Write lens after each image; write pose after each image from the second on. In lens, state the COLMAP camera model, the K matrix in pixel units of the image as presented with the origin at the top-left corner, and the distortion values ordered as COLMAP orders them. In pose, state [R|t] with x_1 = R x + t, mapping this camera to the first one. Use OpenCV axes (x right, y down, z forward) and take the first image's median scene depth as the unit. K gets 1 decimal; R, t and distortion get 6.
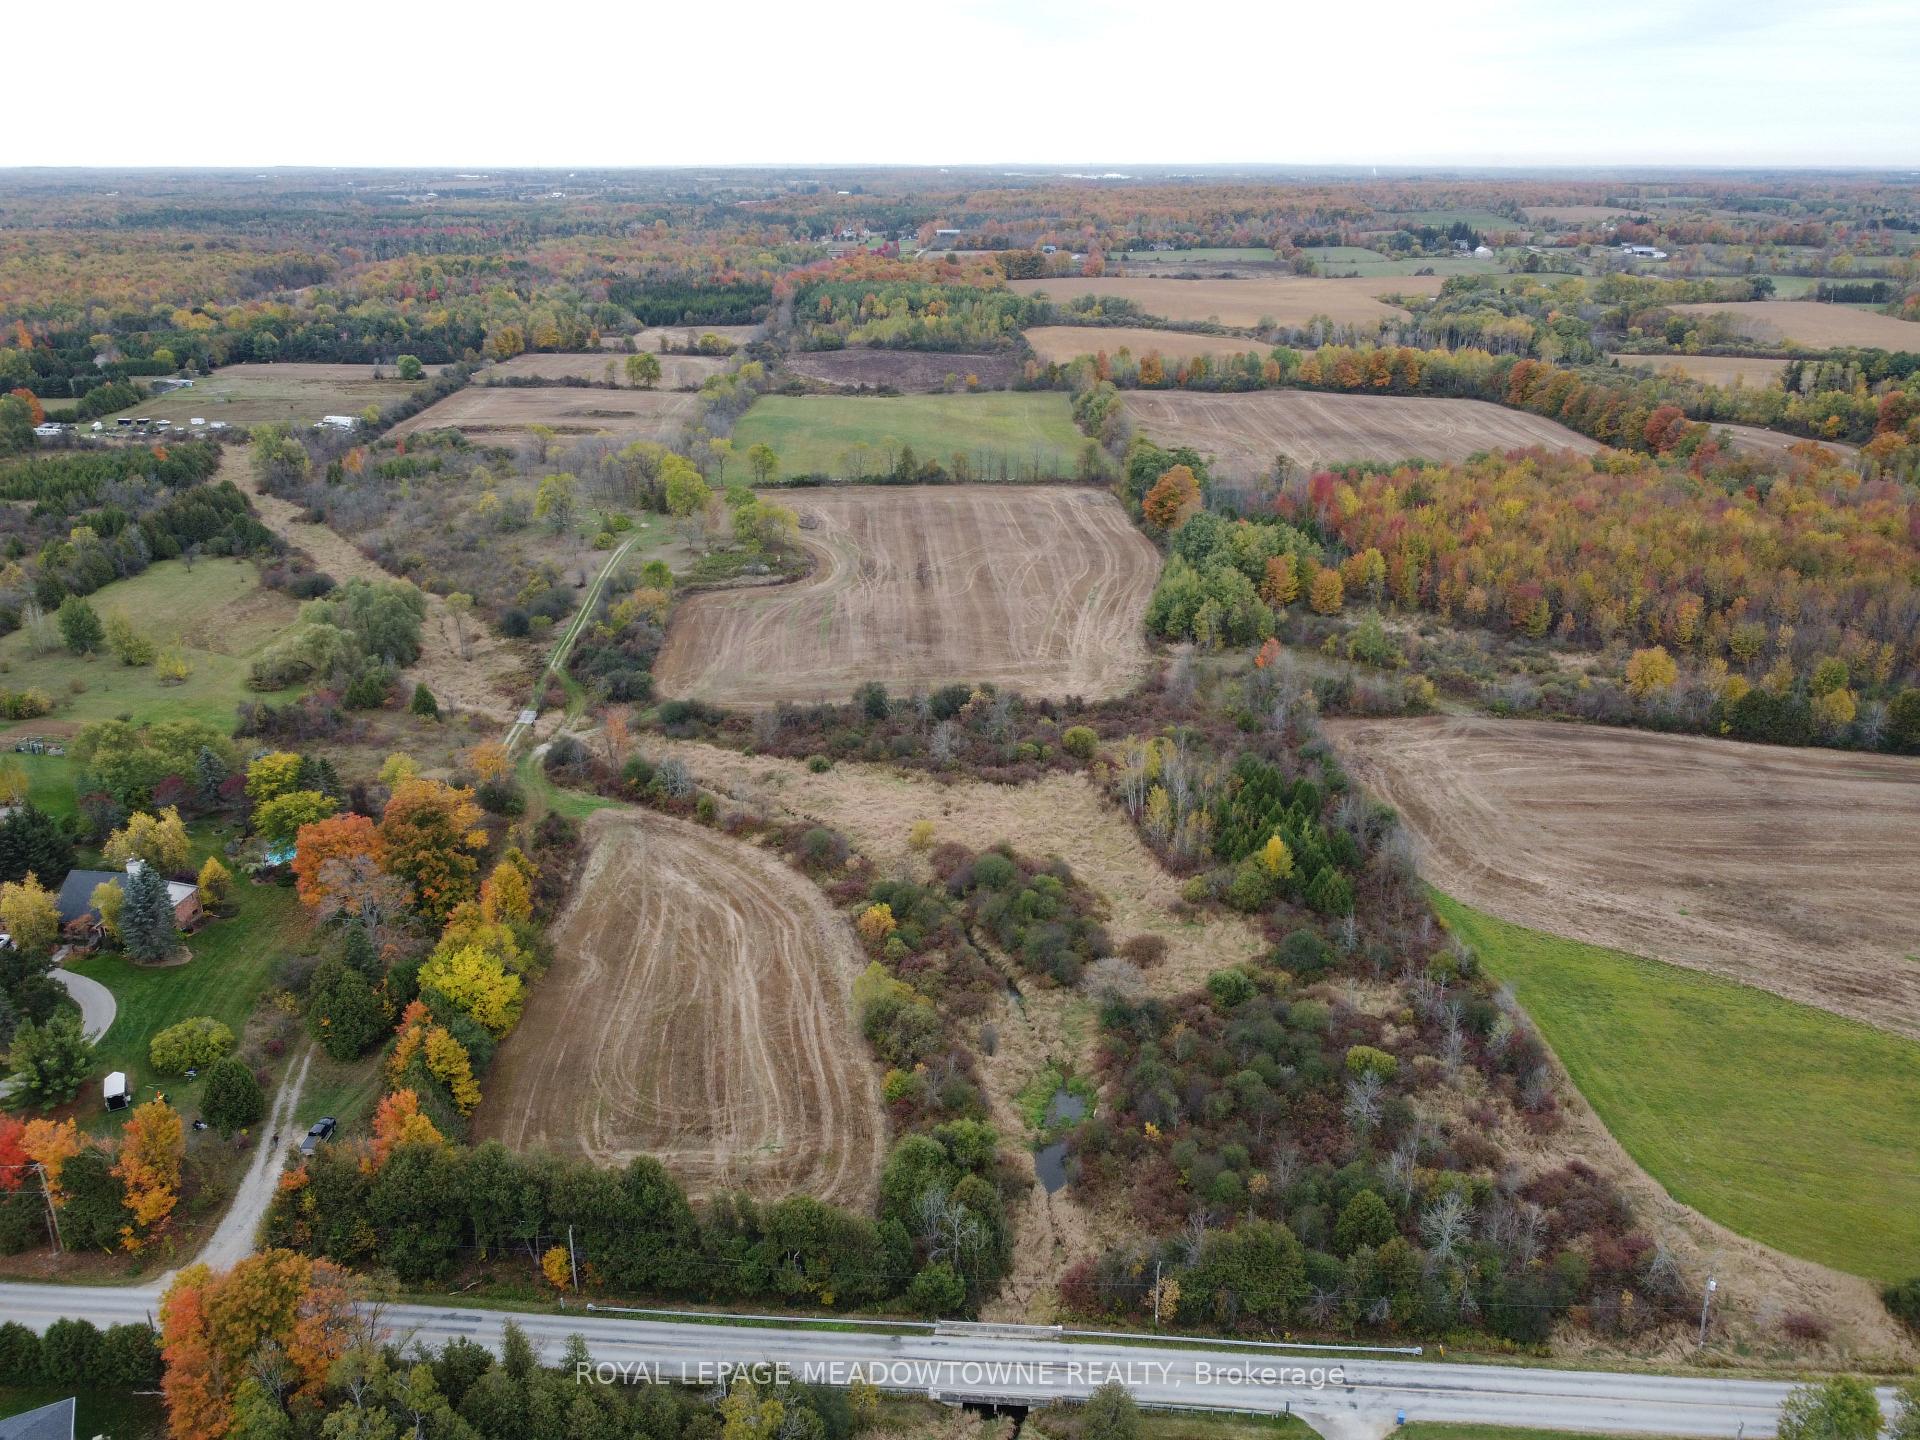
lens RADIAL K [[1451.6, 0, 957.1], [0, 1451.6, 716.4], [0, 0, 1]] dist [0.003176, -0.005045]
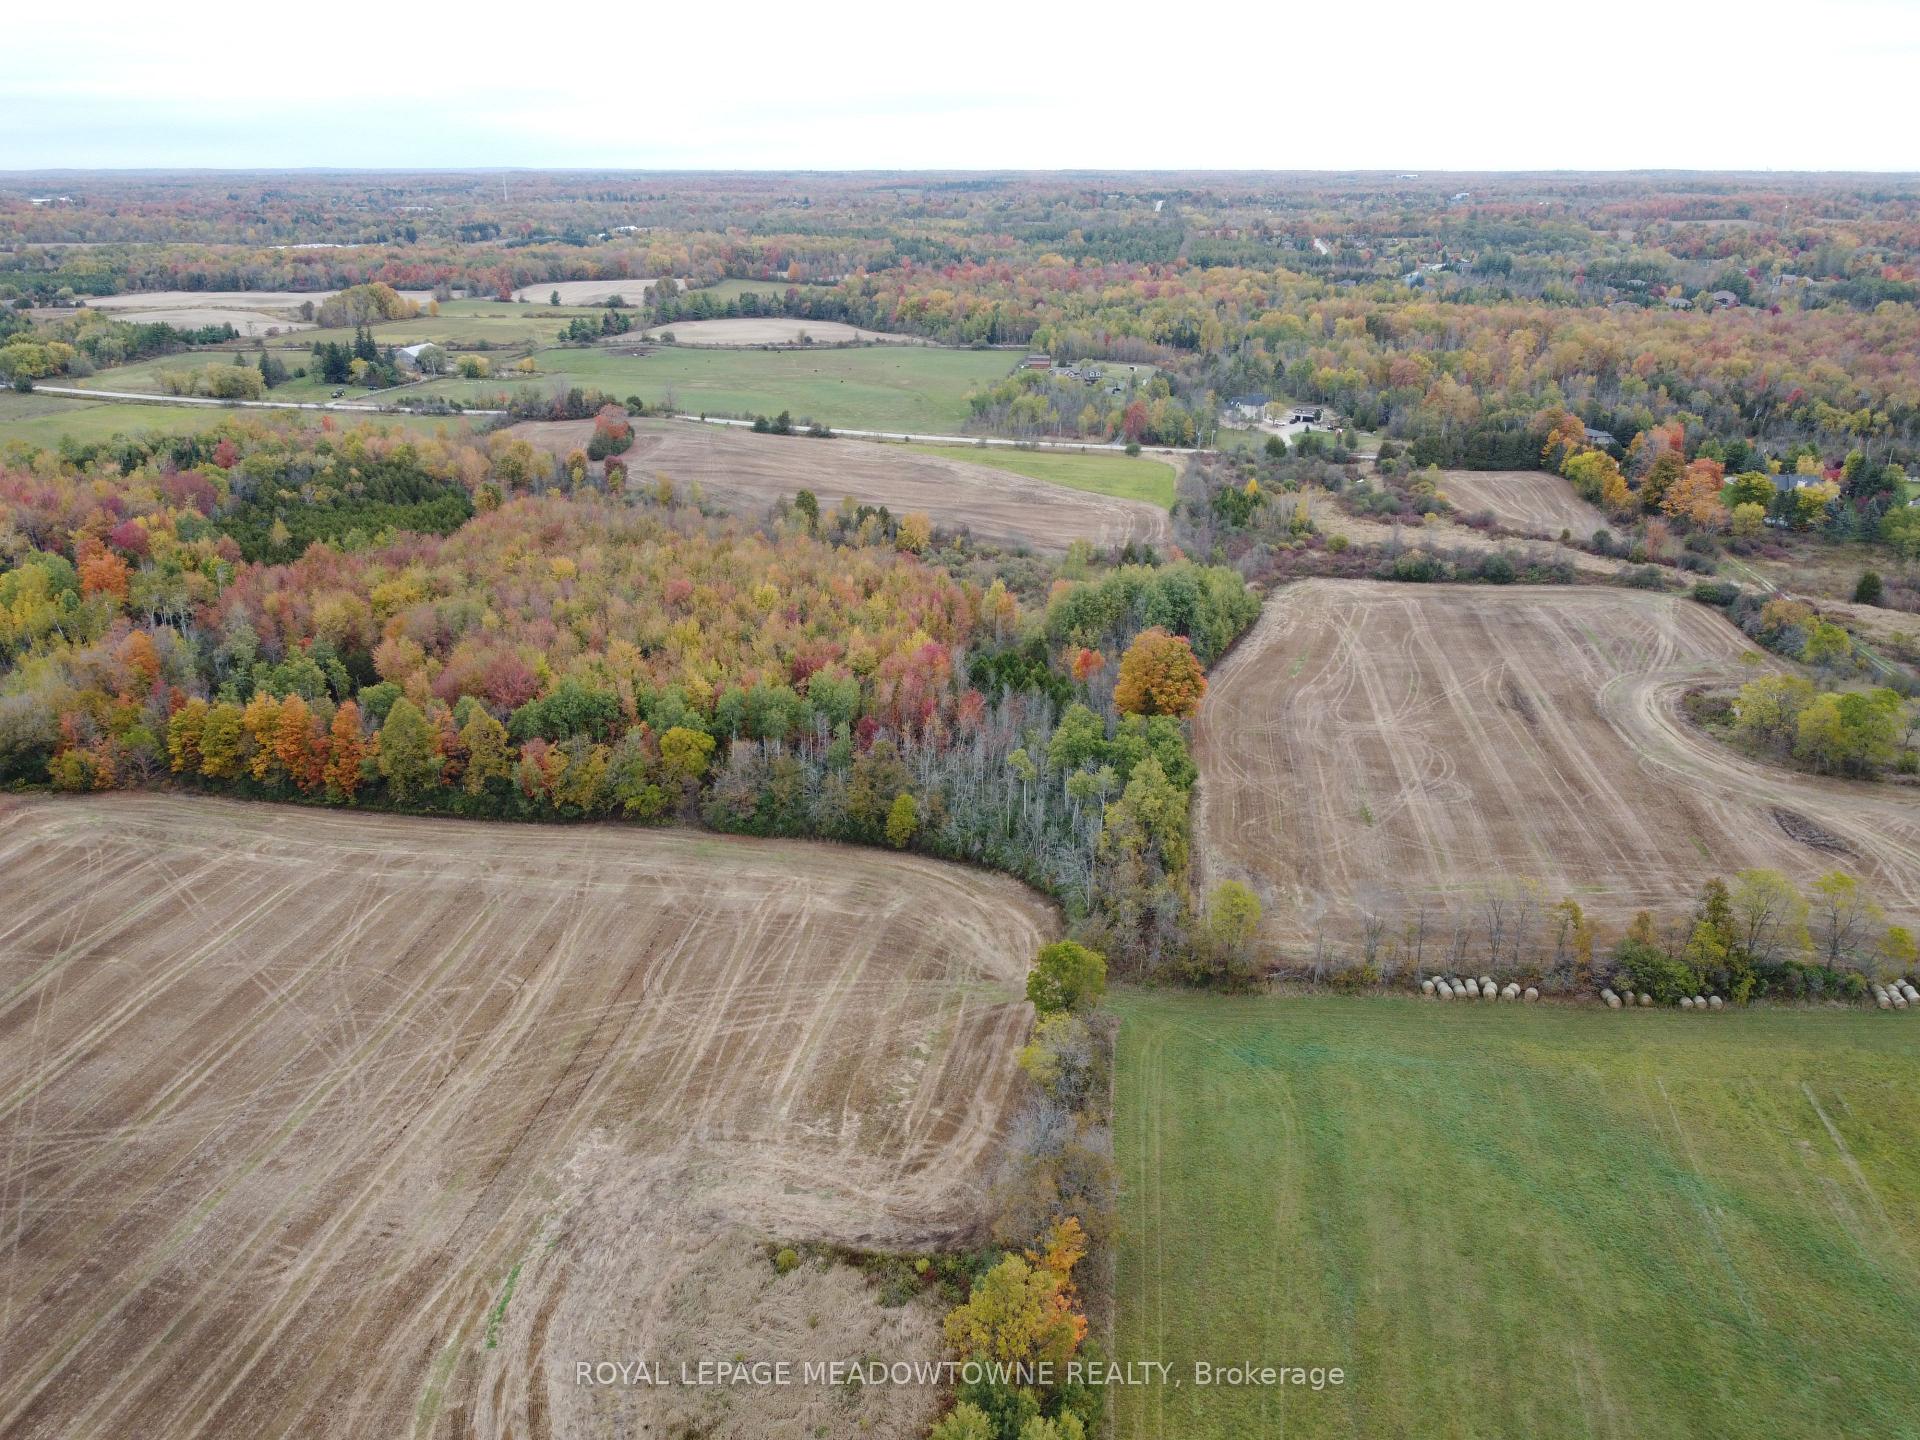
lens RADIAL K [[1451.6, 0, 957.1], [0, 1451.6, 716.4], [0, 0, 1]] dist [0.003176, -0.005045]
pose [[-0.979042, -0.071508, 0.190691, 0.096597], [0.073465, 0.749284, 0.658161, -0.495823], [-0.189946, 0.658377, -0.728327, 1.299200]]
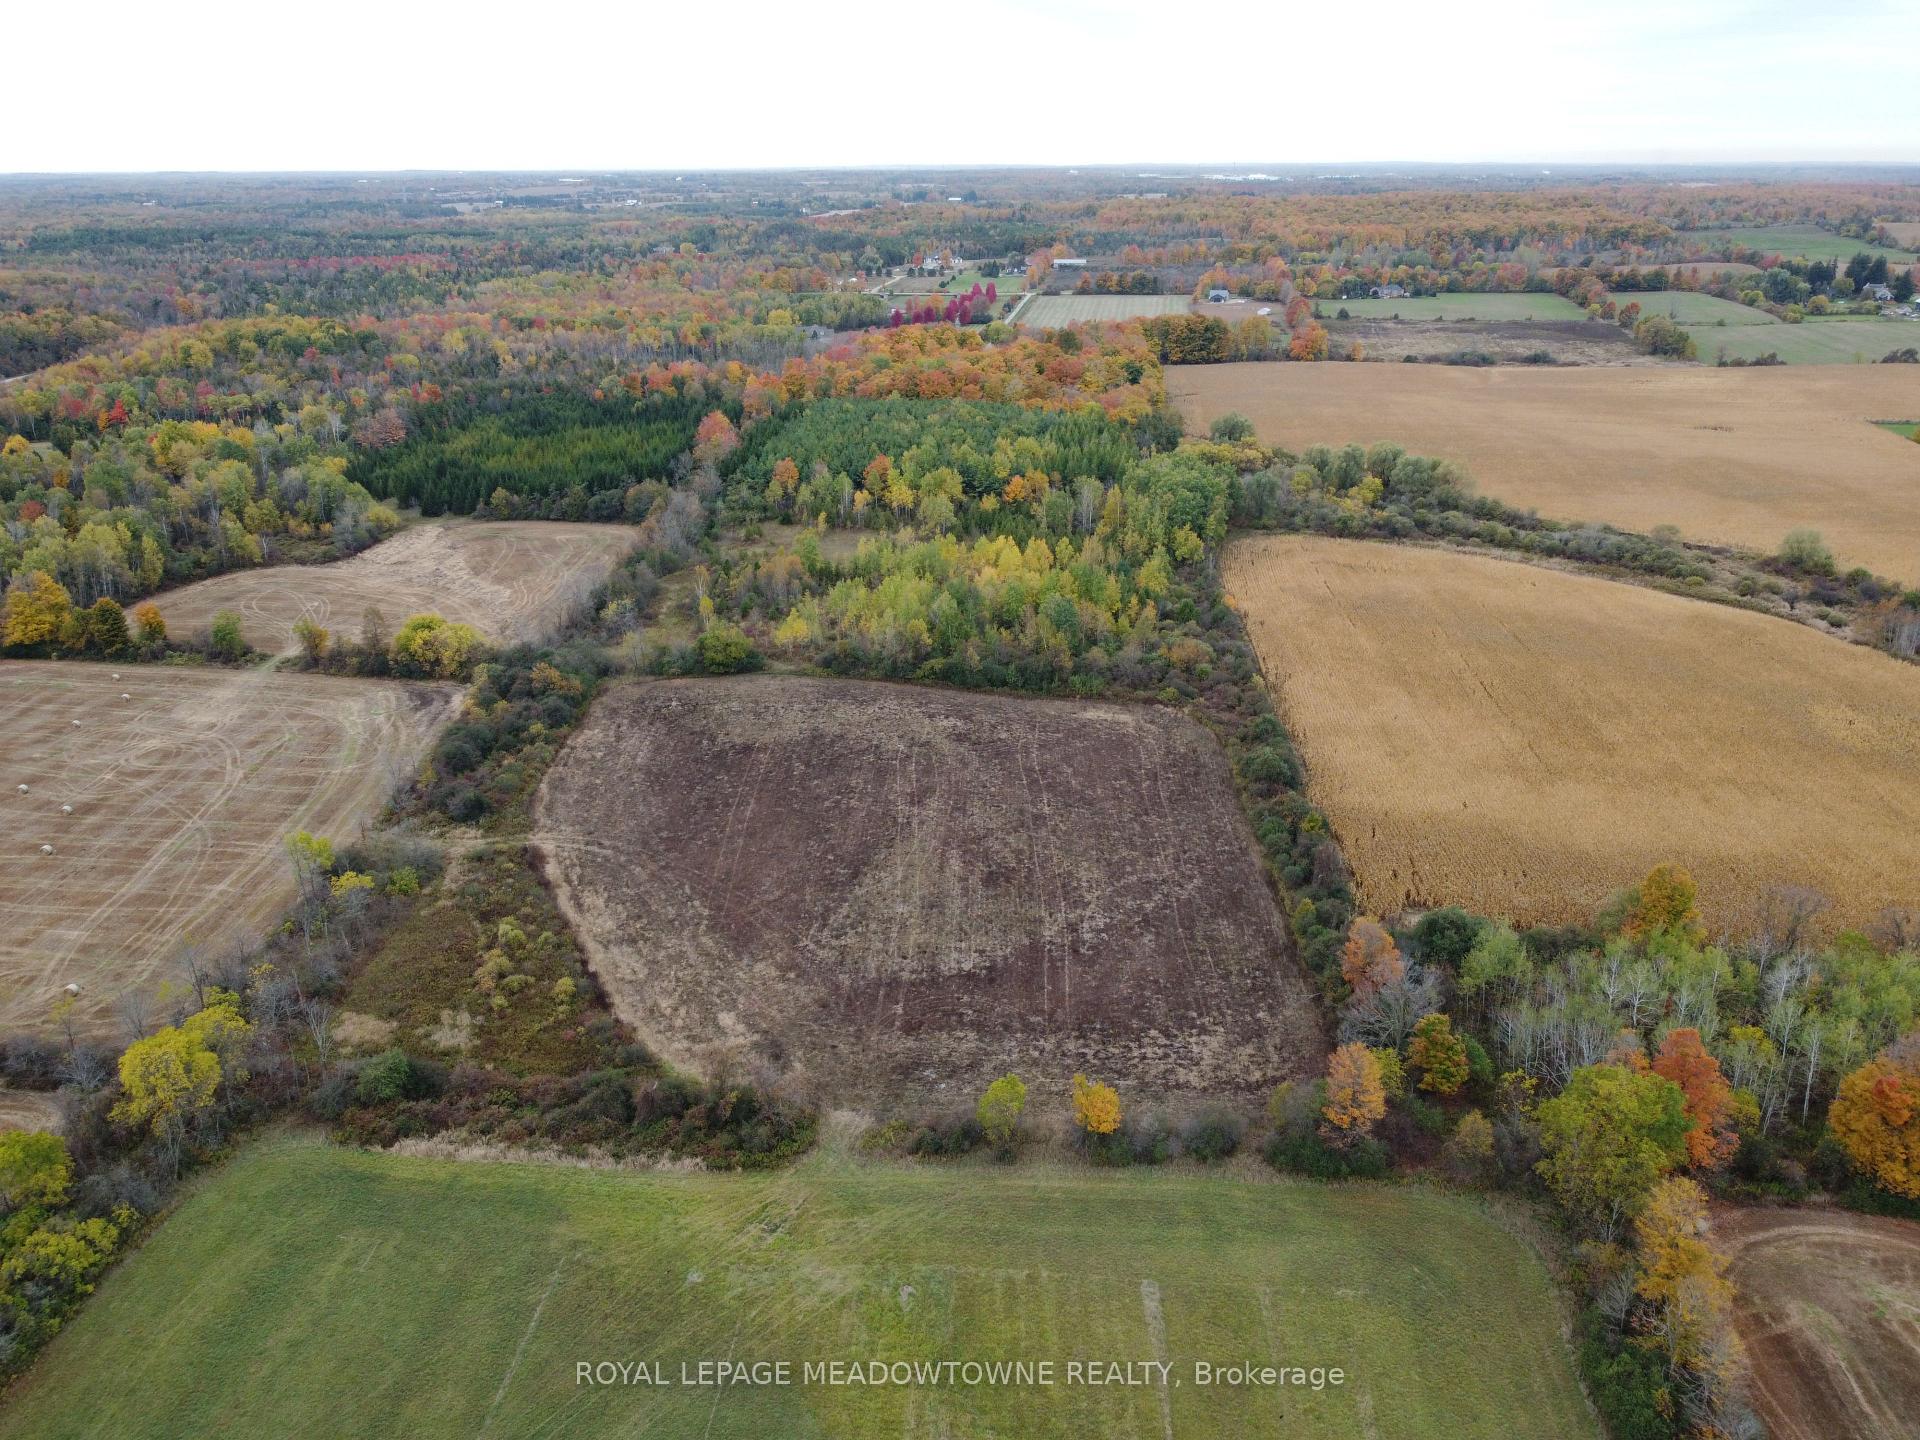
lens RADIAL K [[1451.6, 0, 957.1], [0, 1451.6, 716.4], [0, 0, 1]] dist [0.003176, -0.005045]
pose [[0.996423, 0.025329, -0.080618, 0.007126], [-0.025343, 0.999678, 0.000851, -0.420104], [0.080614, 0.001195, 0.996745, 1.086575]]
